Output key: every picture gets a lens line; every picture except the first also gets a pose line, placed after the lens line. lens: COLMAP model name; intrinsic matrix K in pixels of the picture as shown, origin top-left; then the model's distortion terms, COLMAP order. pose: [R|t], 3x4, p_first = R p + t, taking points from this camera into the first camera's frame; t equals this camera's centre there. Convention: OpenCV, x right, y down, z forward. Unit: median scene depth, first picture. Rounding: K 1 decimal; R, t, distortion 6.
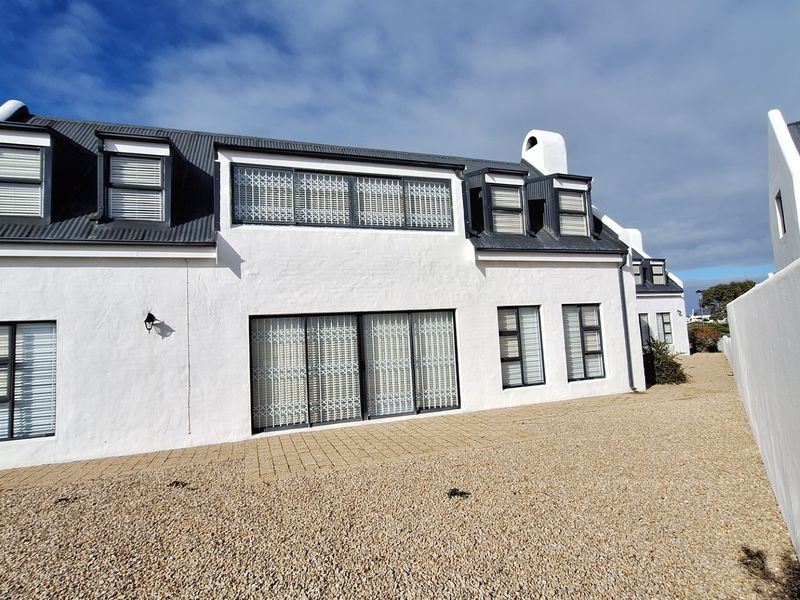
lens RADIAL K [[423.4, 0, 400.0], [0, 423.4, 300.0], [0, 0, 1]] dist [0.001347, -0.000770]
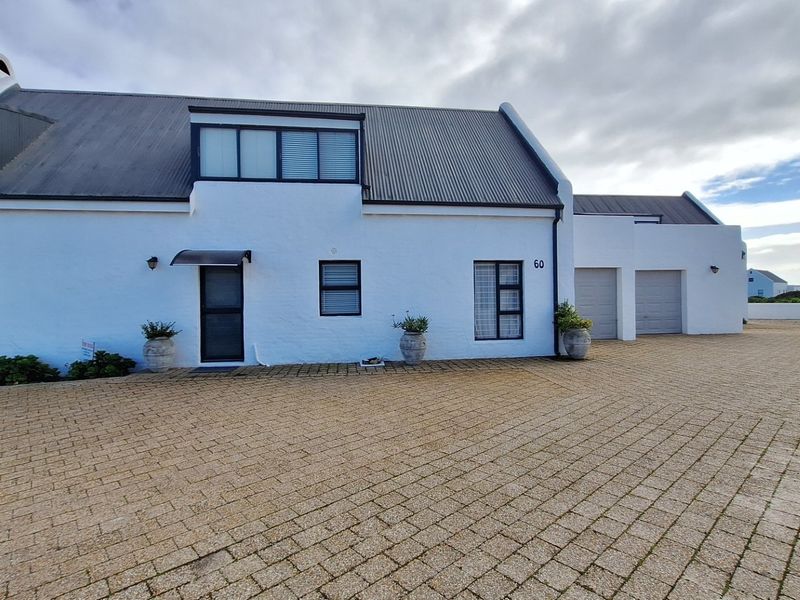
lens RADIAL K [[373.4, 0, 399.9], [0, 373.4, 288.3], [0, 0, 1]] dist [-0.000774, -0.000189]
pose [[0.973288, 0.052016, -0.223619, 0.401242], [-0.028968, 0.994035, 0.105141, -0.010070], [0.227754, -0.095854, 0.968989, 0.138061]]
